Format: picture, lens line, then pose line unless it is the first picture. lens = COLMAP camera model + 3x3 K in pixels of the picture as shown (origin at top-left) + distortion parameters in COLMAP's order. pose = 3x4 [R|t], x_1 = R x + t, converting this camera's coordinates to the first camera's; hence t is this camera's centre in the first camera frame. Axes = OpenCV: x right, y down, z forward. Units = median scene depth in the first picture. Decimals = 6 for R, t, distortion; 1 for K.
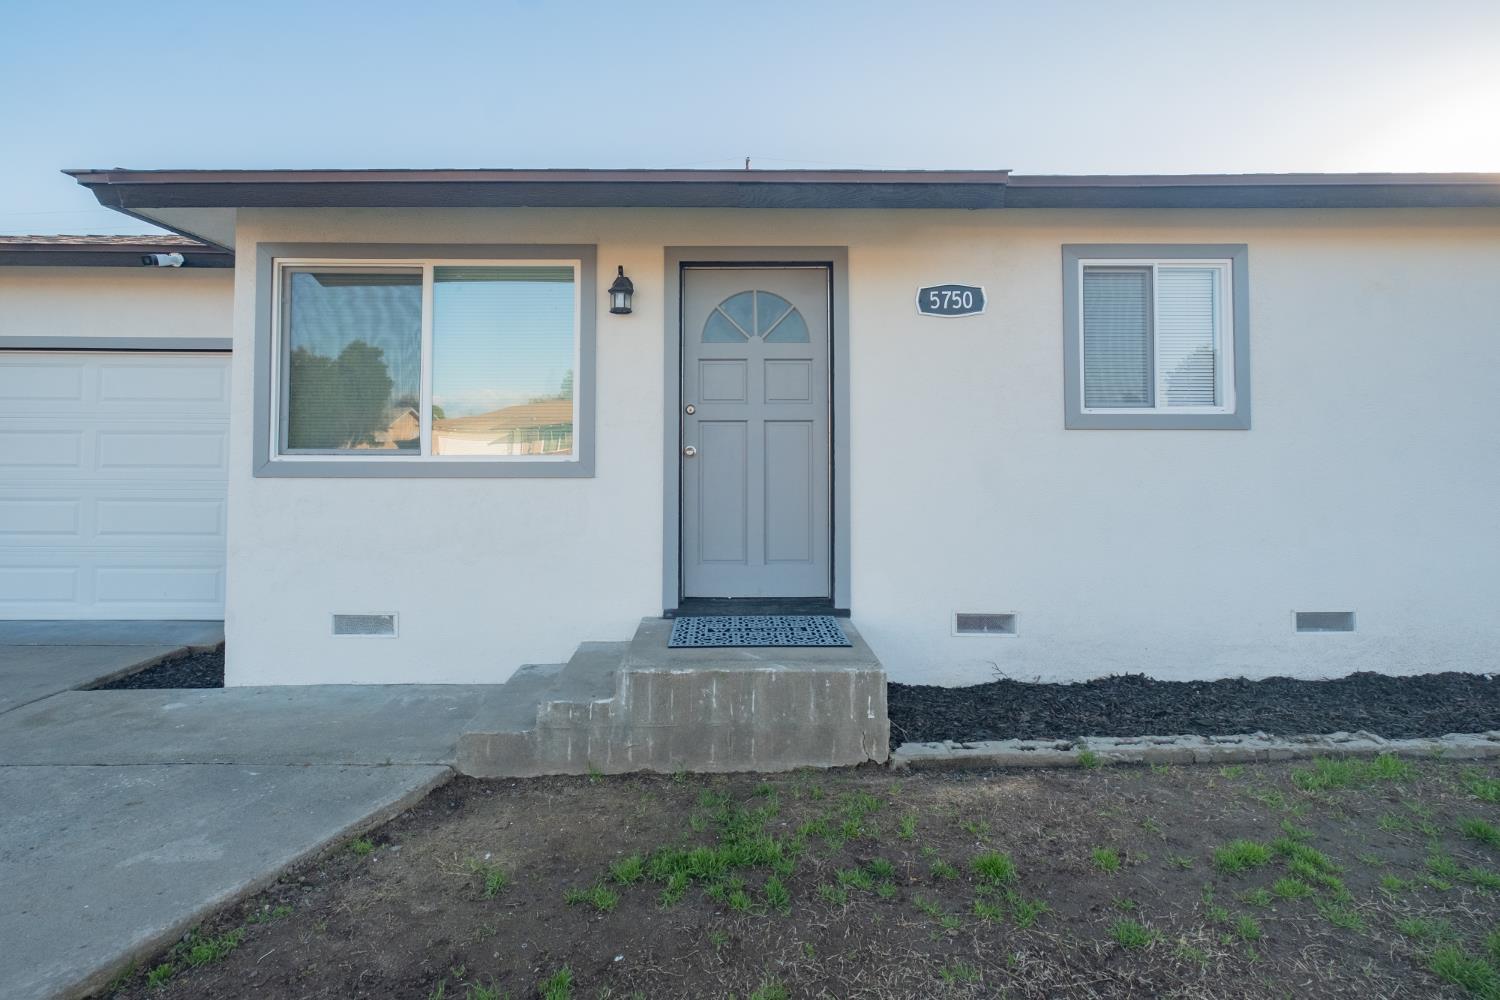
lens RADIAL K [[748.8, 0, 750.8], [0, 748.8, 424.4], [0, 0, 1]] dist [-0.001962, -0.000199]
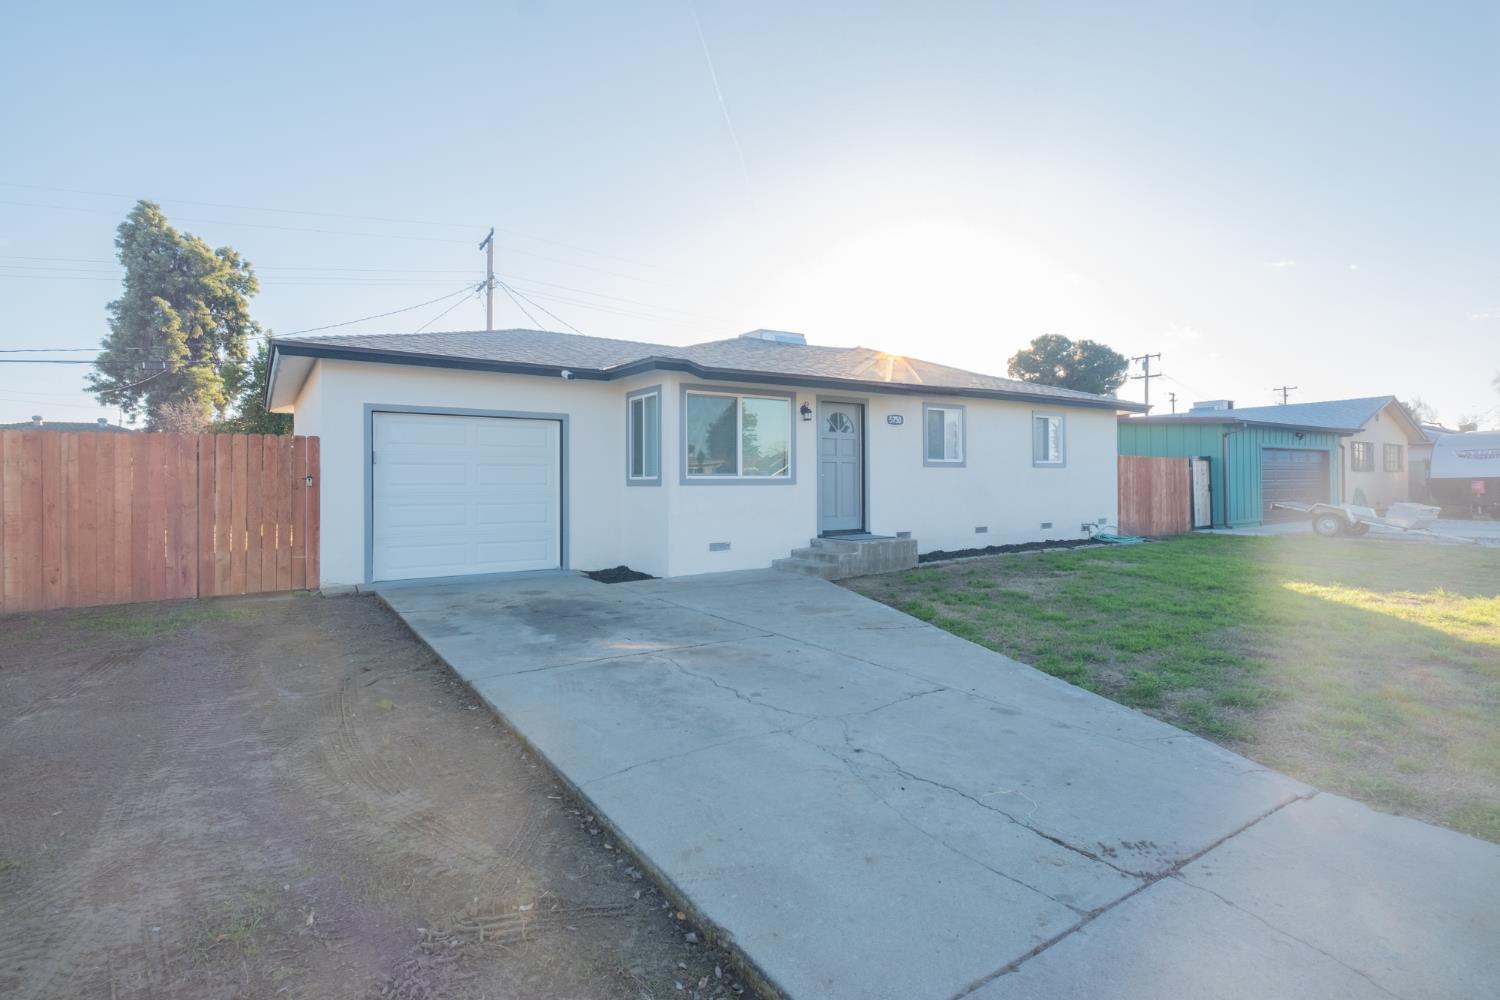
lens RADIAL K [[732.5, 0, 748.9], [0, 732.5, 477.0], [0, 0, 1]] dist [-0.000431, -0.000035]
pose [[0.829467, -0.001204, 0.558555, -1.723840], [-0.013450, 0.999665, 0.022127, -0.007269], [-0.558395, -0.025866, 0.829172, -0.965674]]
